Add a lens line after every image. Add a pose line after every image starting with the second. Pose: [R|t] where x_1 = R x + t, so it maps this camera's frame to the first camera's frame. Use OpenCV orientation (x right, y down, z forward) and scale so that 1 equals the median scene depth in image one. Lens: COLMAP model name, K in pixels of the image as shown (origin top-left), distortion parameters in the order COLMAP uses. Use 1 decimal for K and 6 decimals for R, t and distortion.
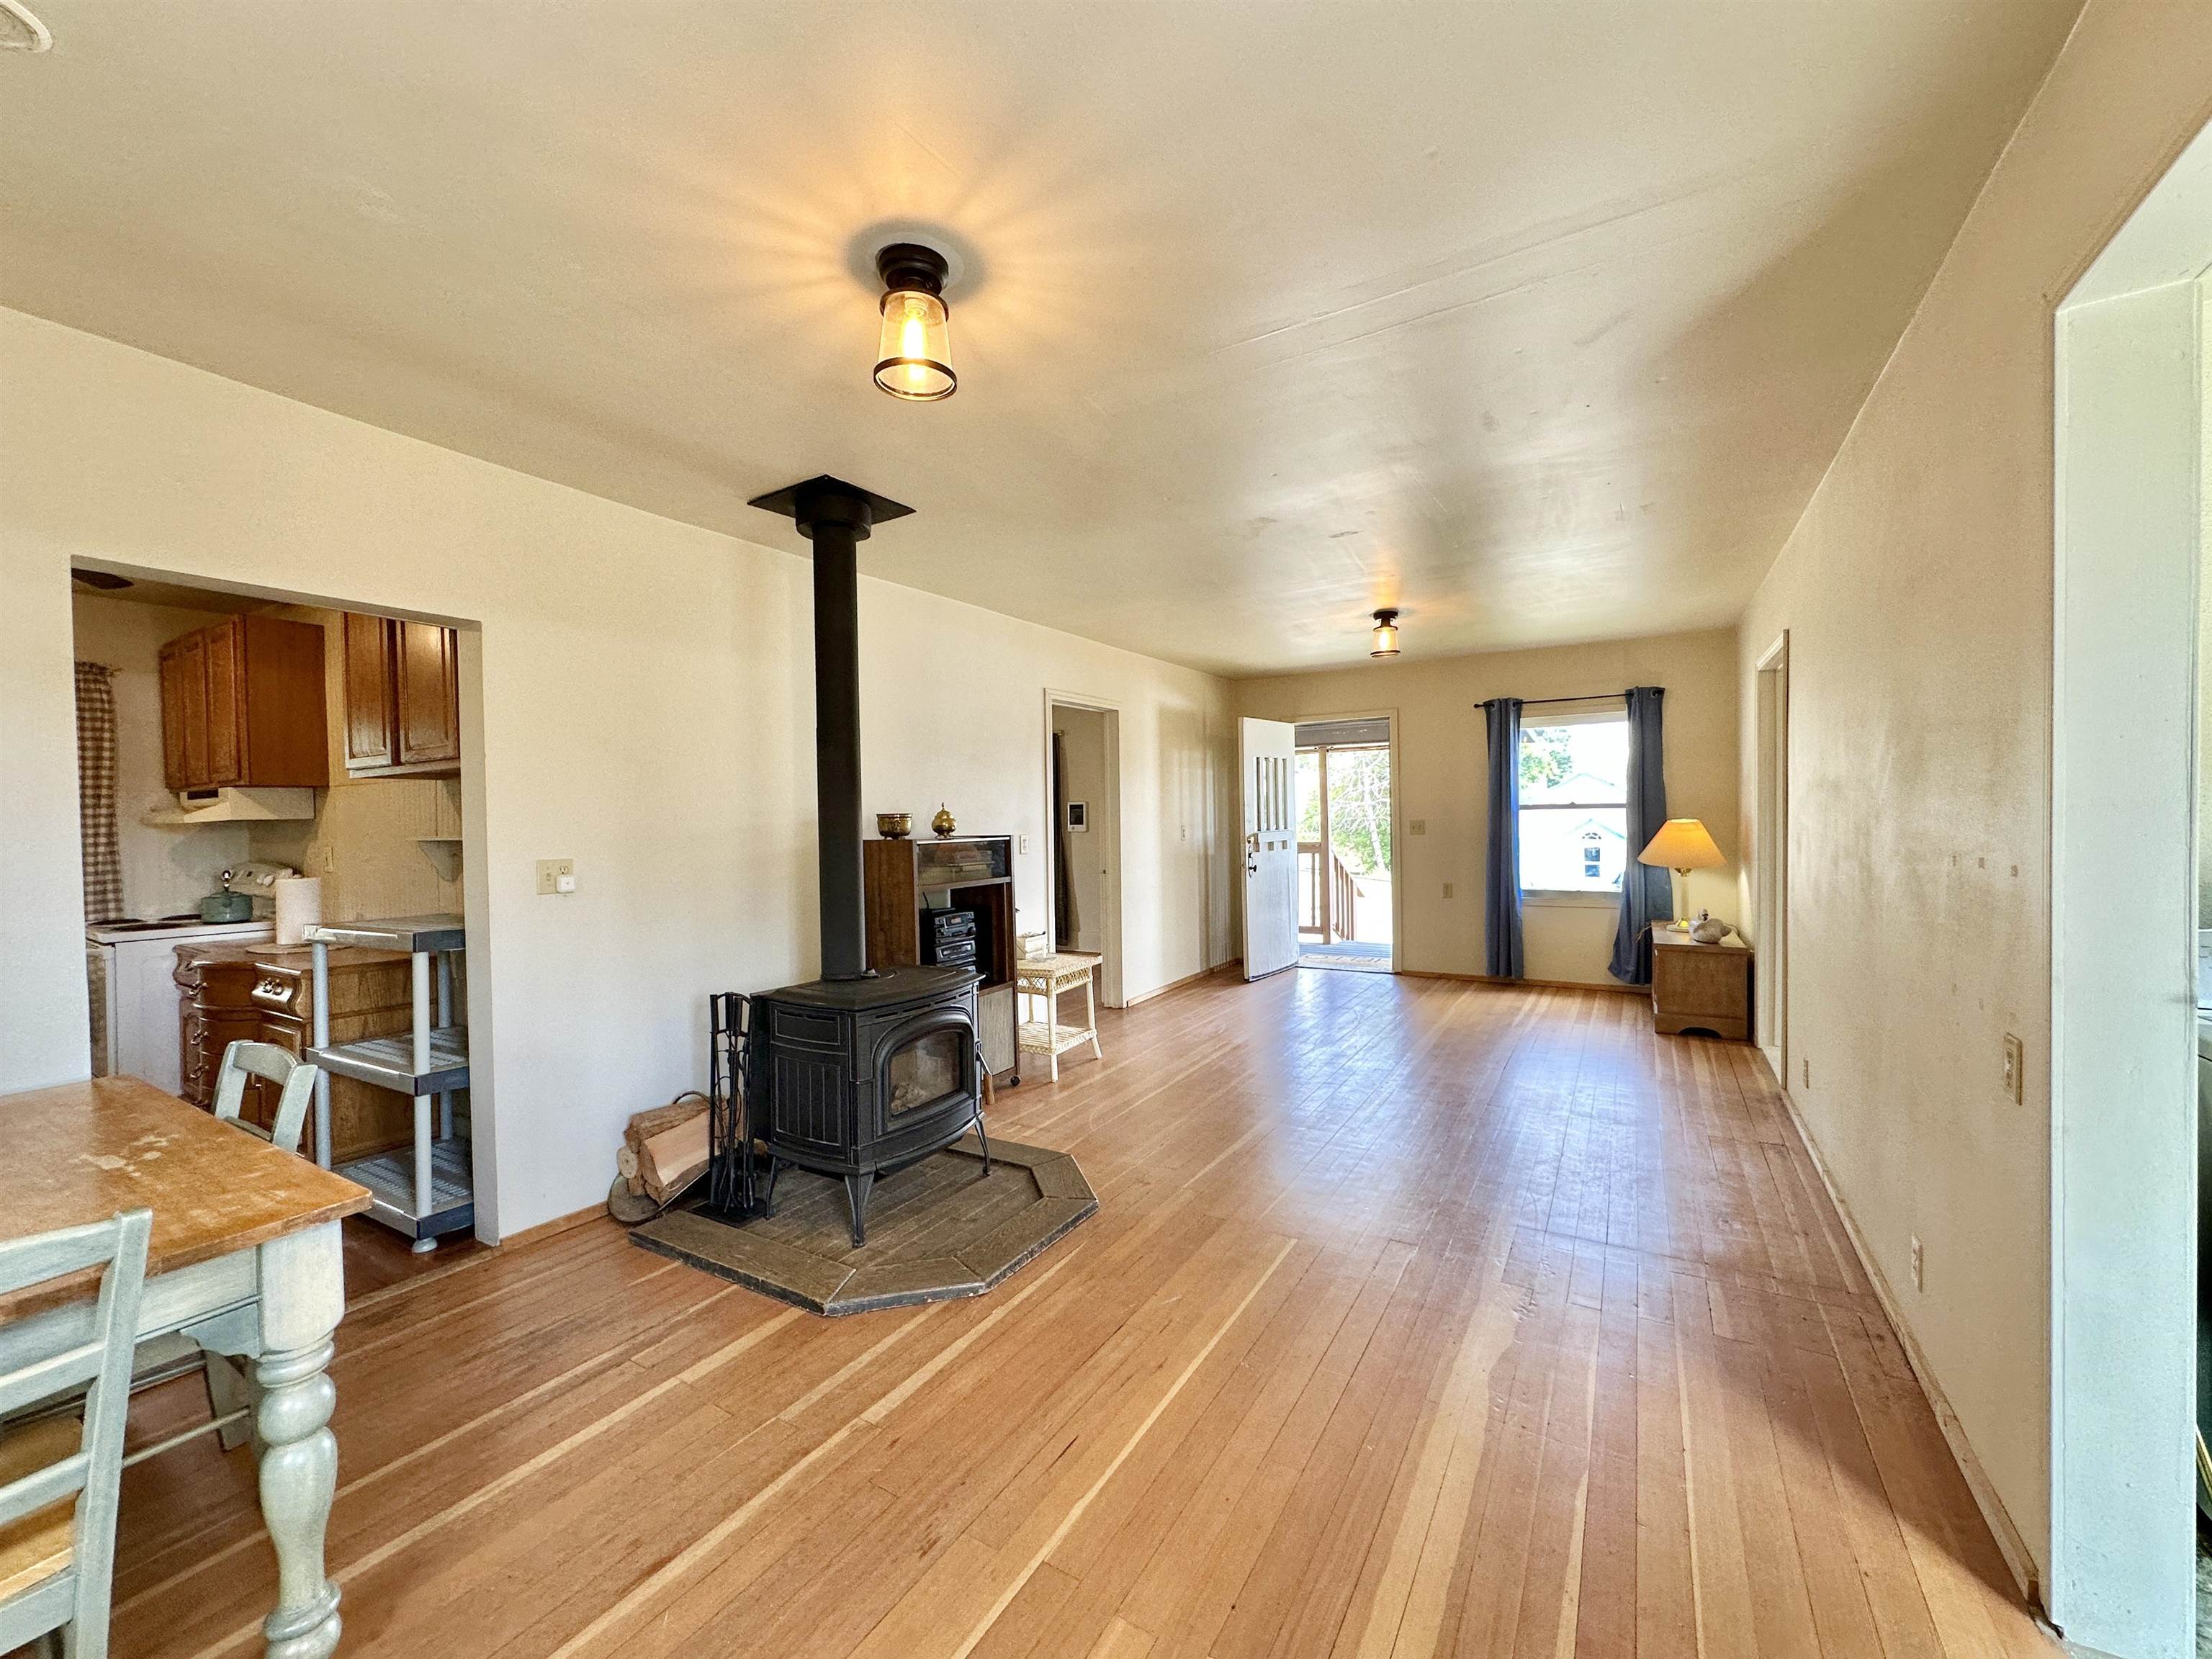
lens RADIAL K [[886.6, 0, 1106.2], [0, 886.6, 832.4], [0, 0, 1]] dist [0.001695, -0.000420]
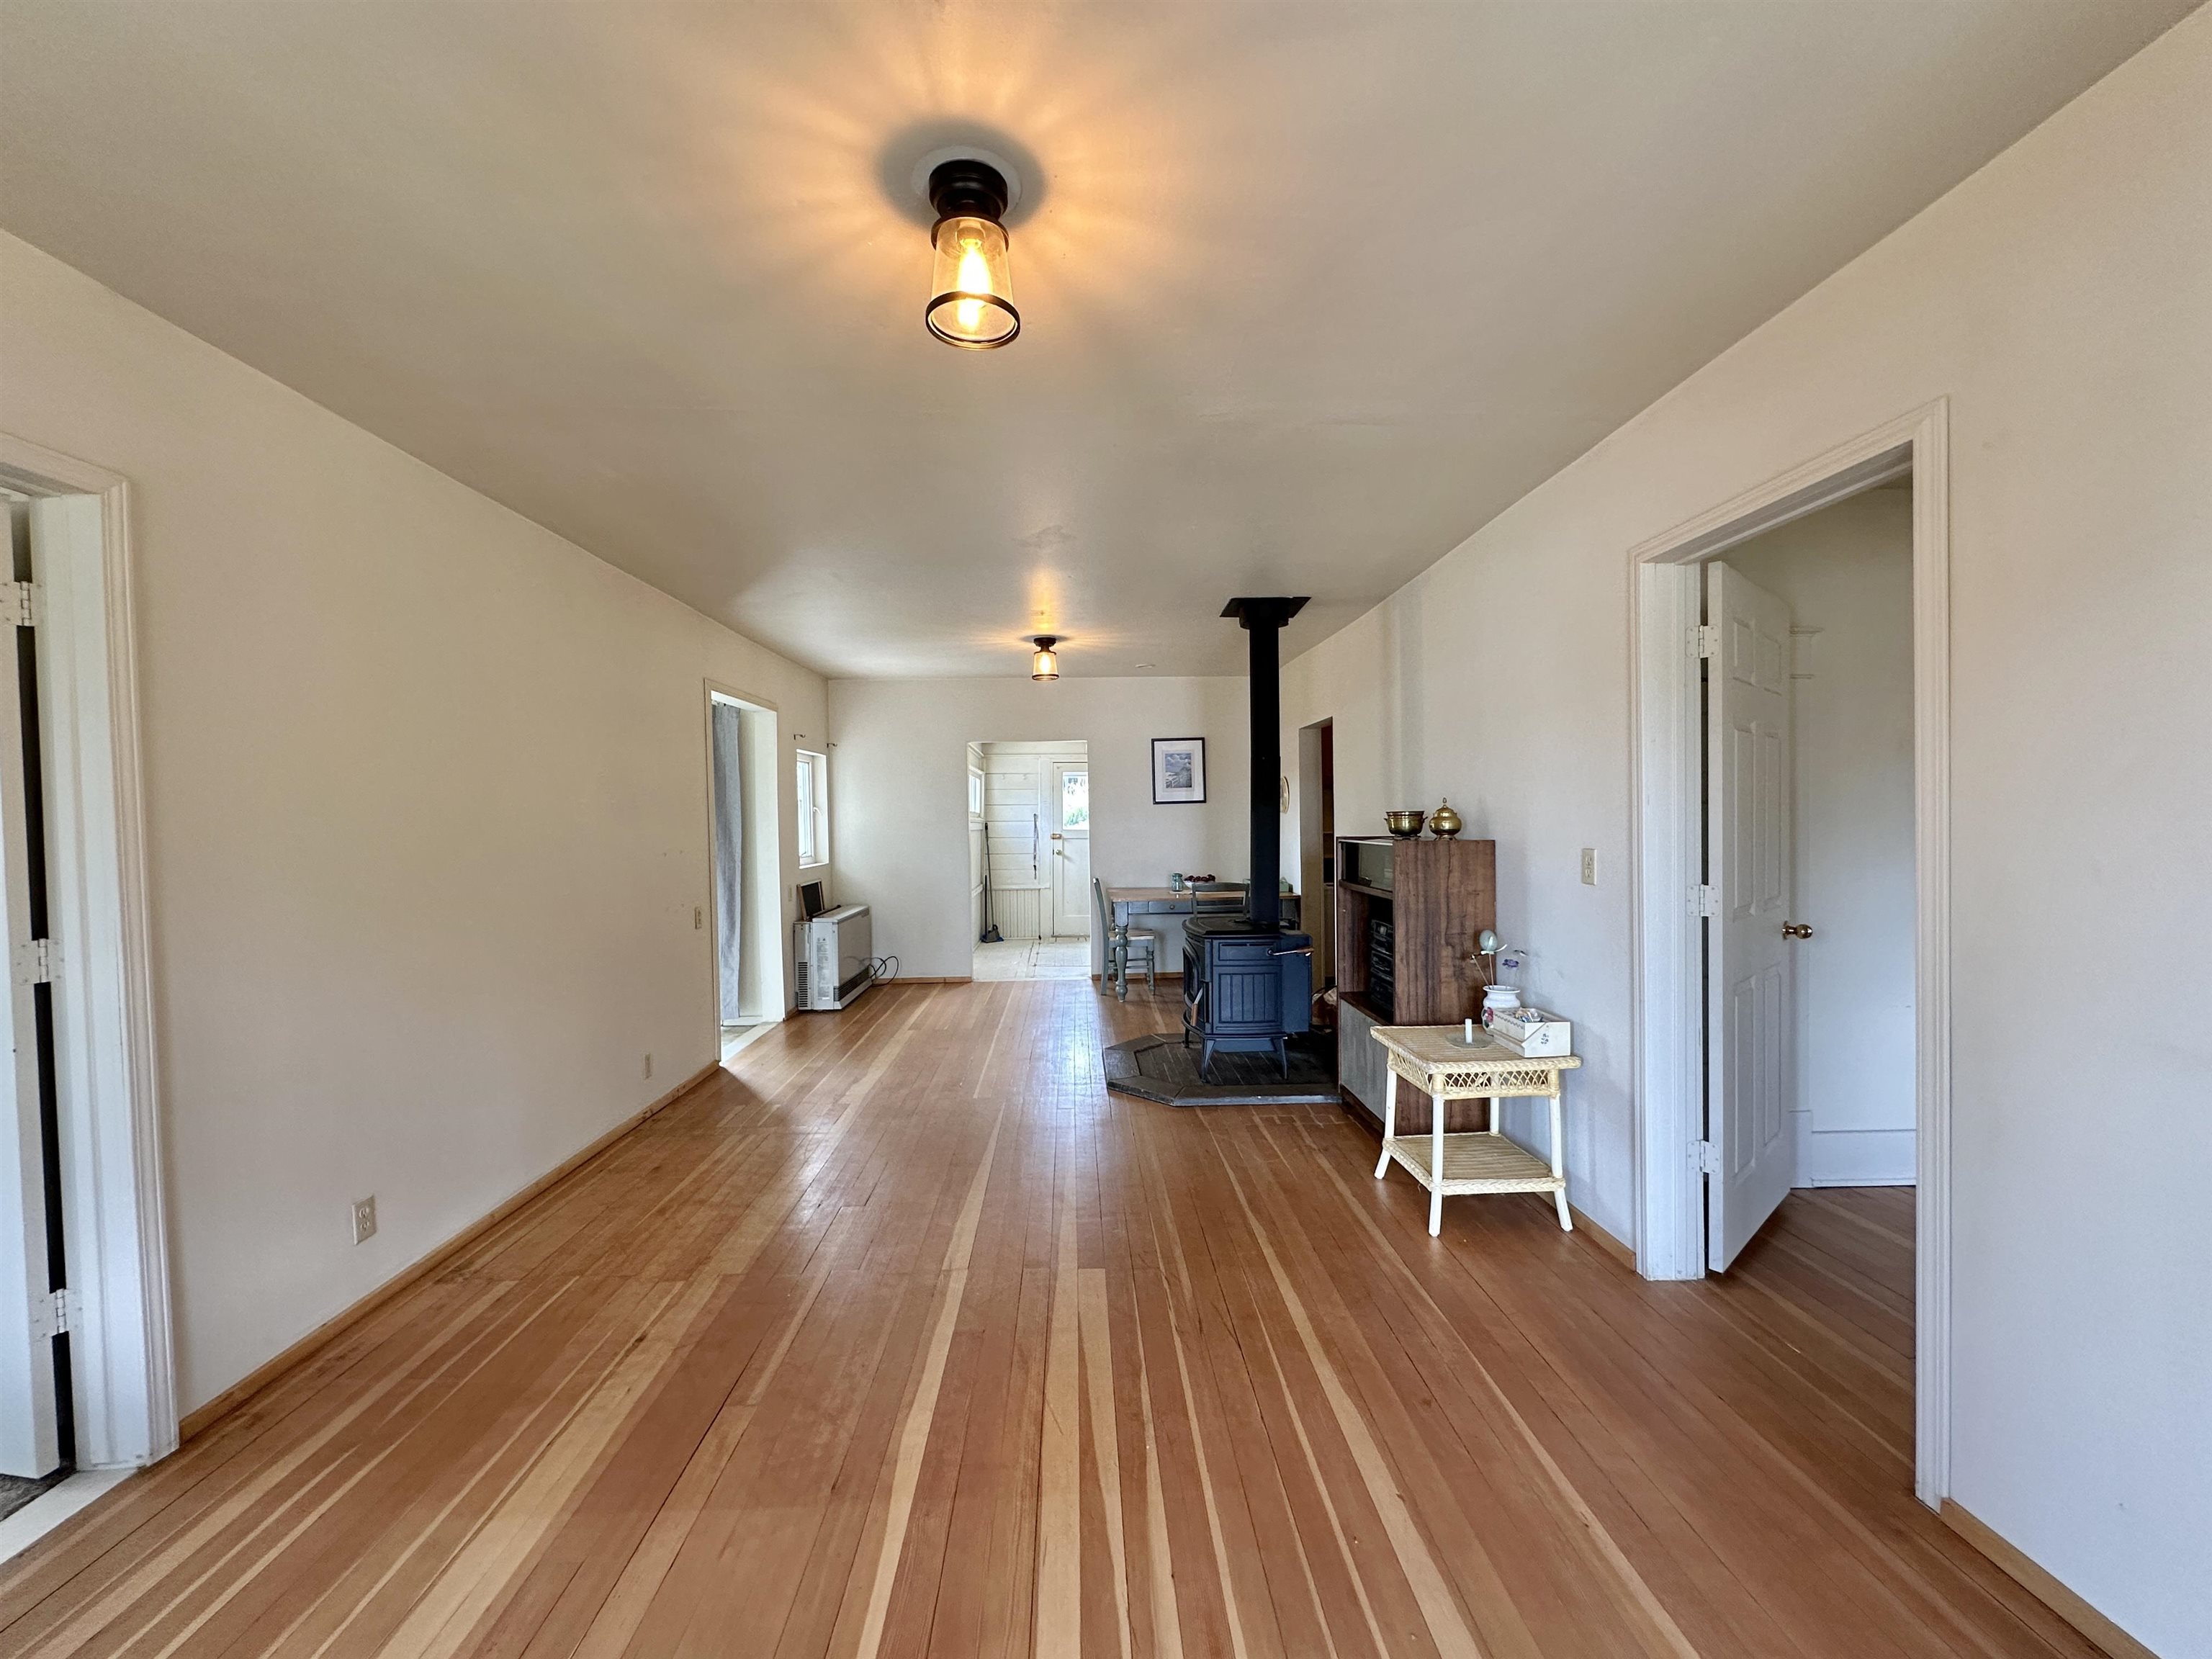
lens RADIAL K [[886.6, 0, 1117.9], [0, 886.6, 830.7], [0, 0, 1]] dist [0.001695, -0.000420]
pose [[-0.830952, 0.041379, -0.554803, 0.441472], [0.017790, 0.998697, 0.047841, -0.041206], [0.556059, 0.029884, -0.830605, 1.257132]]
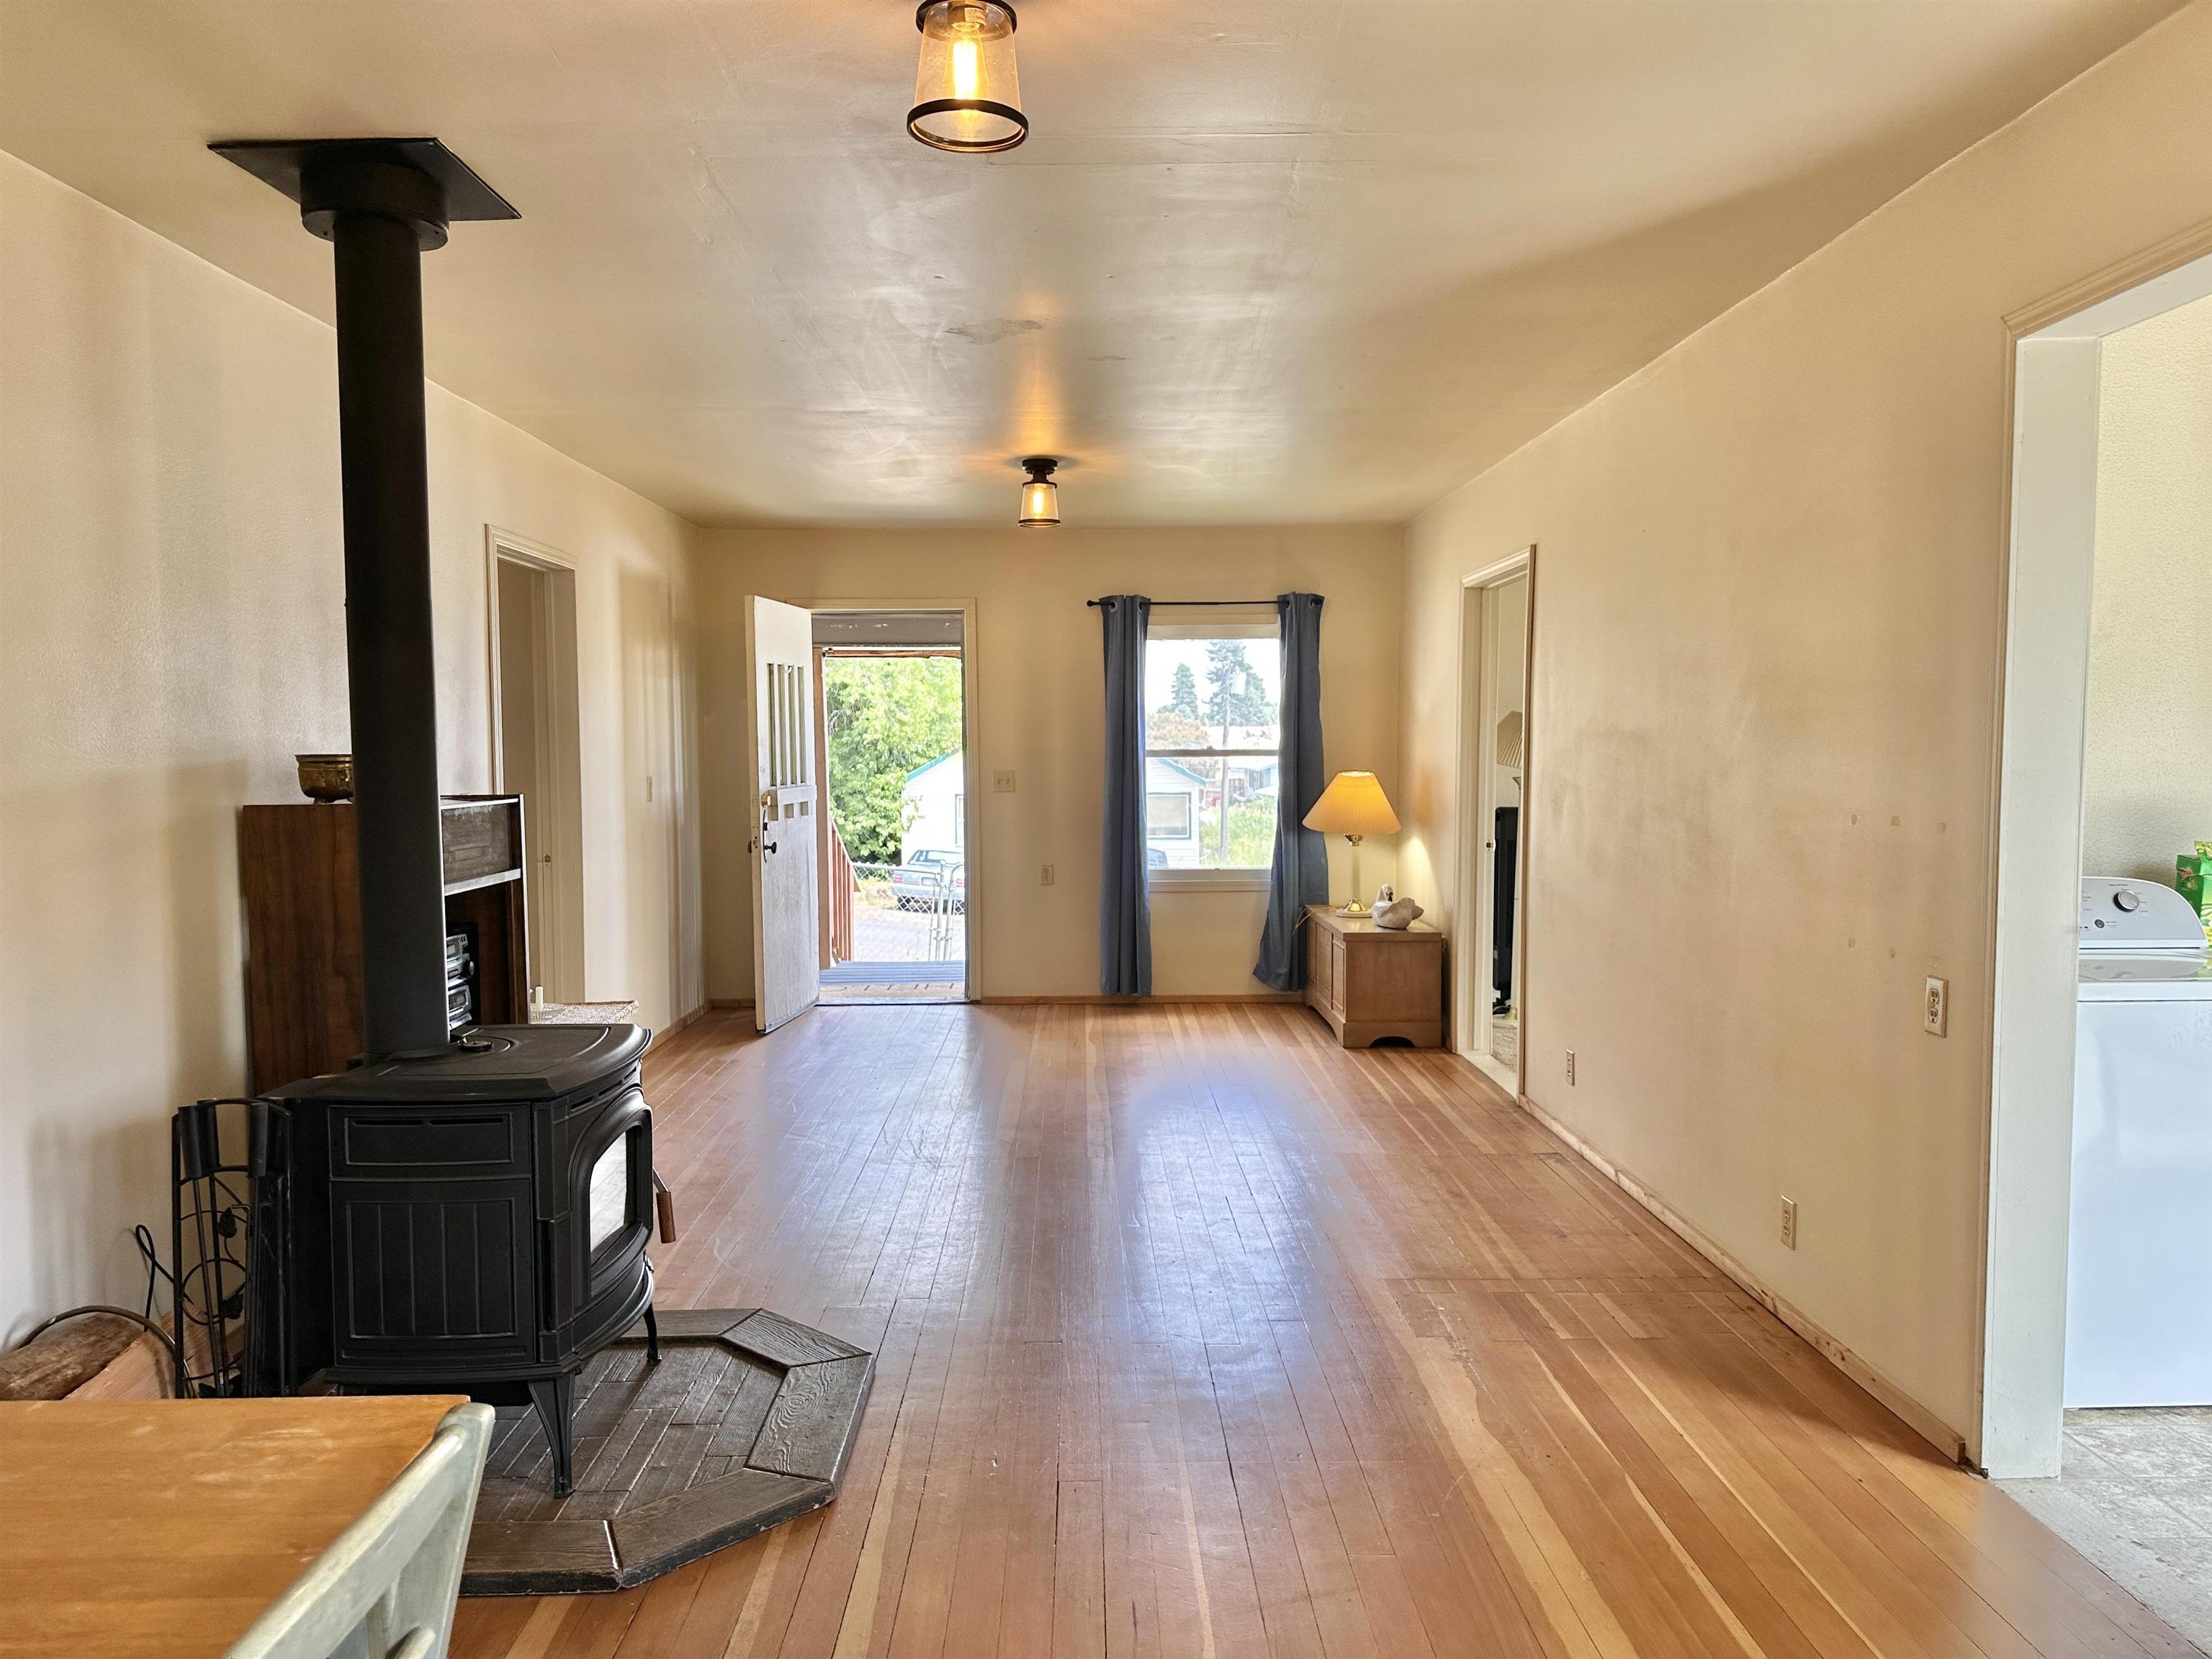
lens RADIAL K [[1558.1, 0, 1097.7], [0, 1558.1, 836.4], [0, 0, 1]] dist [0.030693, -0.024254]
pose [[0.848345, -0.016132, 0.529197, -0.266422], [-0.001143, 0.999478, 0.032300, -0.002147], [-0.529442, -0.028006, 0.847884, -0.030494]]
